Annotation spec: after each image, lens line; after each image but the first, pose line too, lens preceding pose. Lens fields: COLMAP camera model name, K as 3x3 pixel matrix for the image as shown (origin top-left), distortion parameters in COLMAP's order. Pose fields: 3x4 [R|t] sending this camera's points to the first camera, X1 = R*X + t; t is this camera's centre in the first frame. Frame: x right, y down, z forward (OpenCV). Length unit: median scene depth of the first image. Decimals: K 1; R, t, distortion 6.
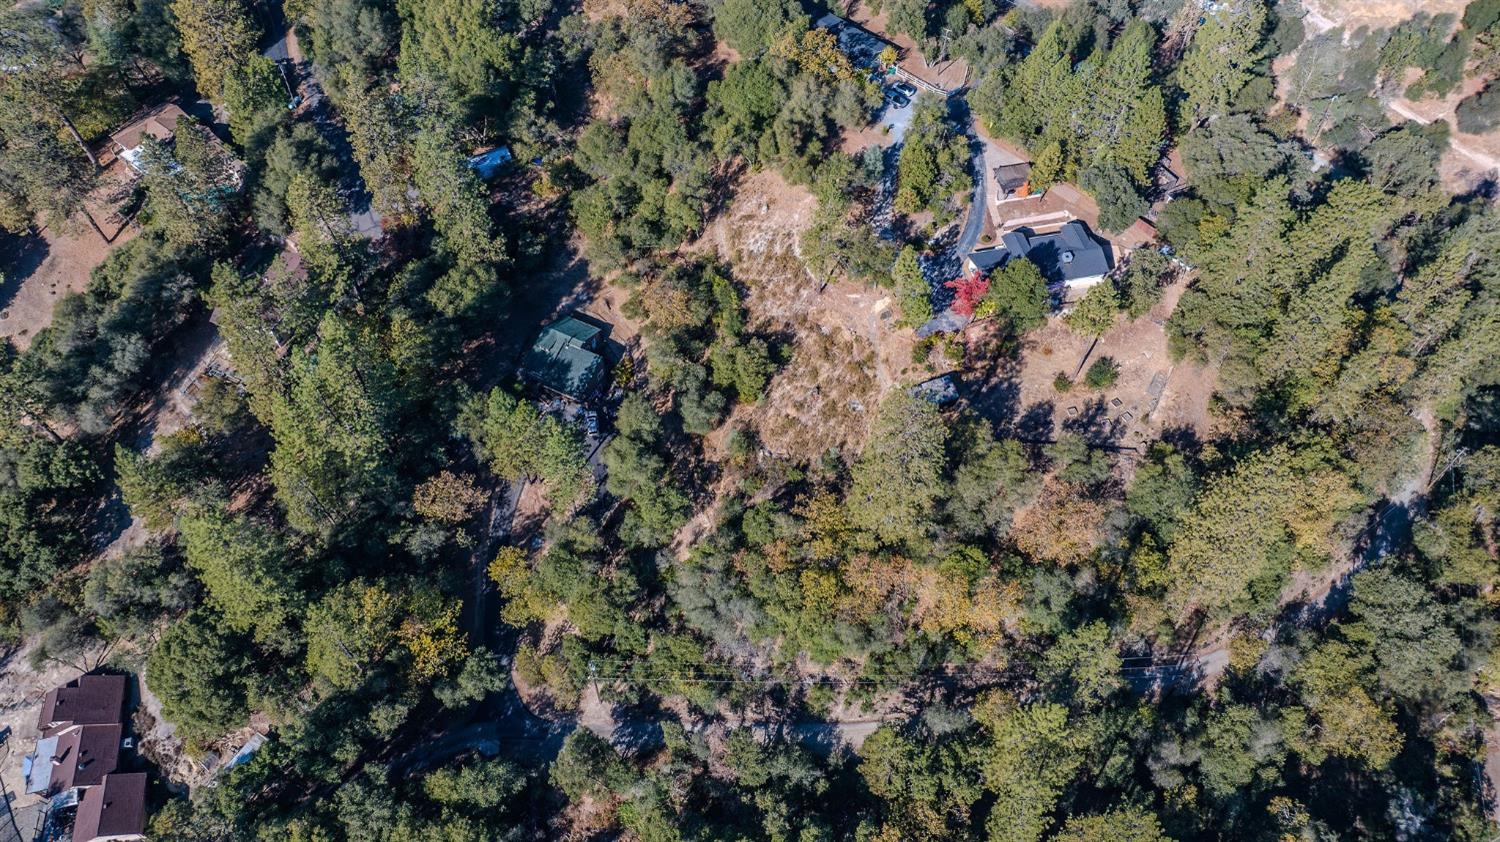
lens RADIAL K [[1069.8, 0, 749.0], [0, 1069.8, 421.1], [0, 0, 1]] dist [-0.040105, 0.038027]
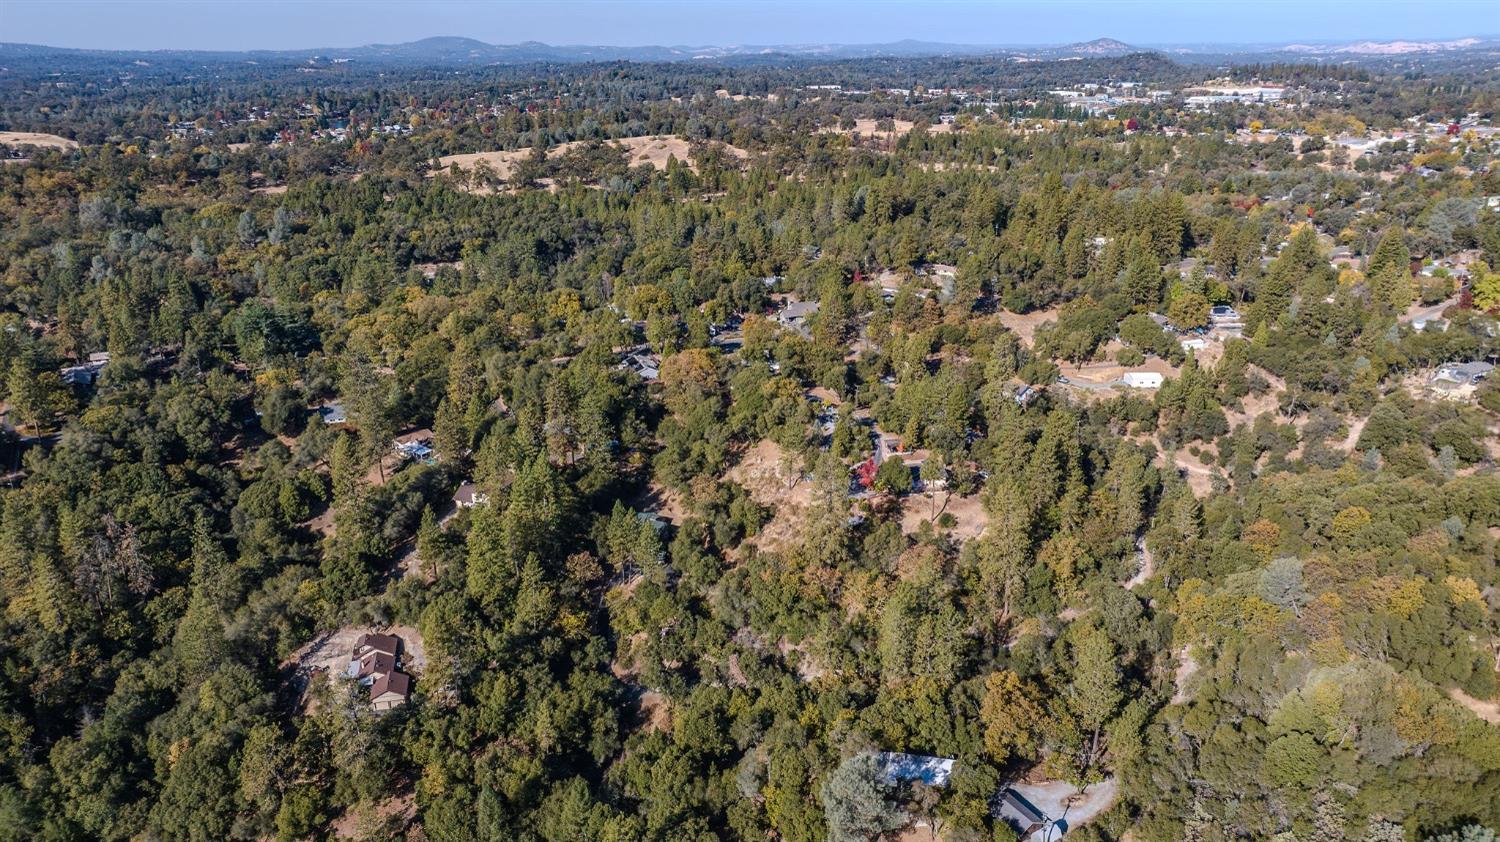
lens RADIAL K [[1069.8, 0, 750.3], [0, 1069.8, 420.7], [0, 0, 1]] dist [-0.040105, 0.038027]
pose [[0.999985, -0.005433, 0.000648, -0.001611], [0.004884, 0.832878, -0.553434, 0.784977], [0.002467, 0.553429, 0.832892, -0.574699]]
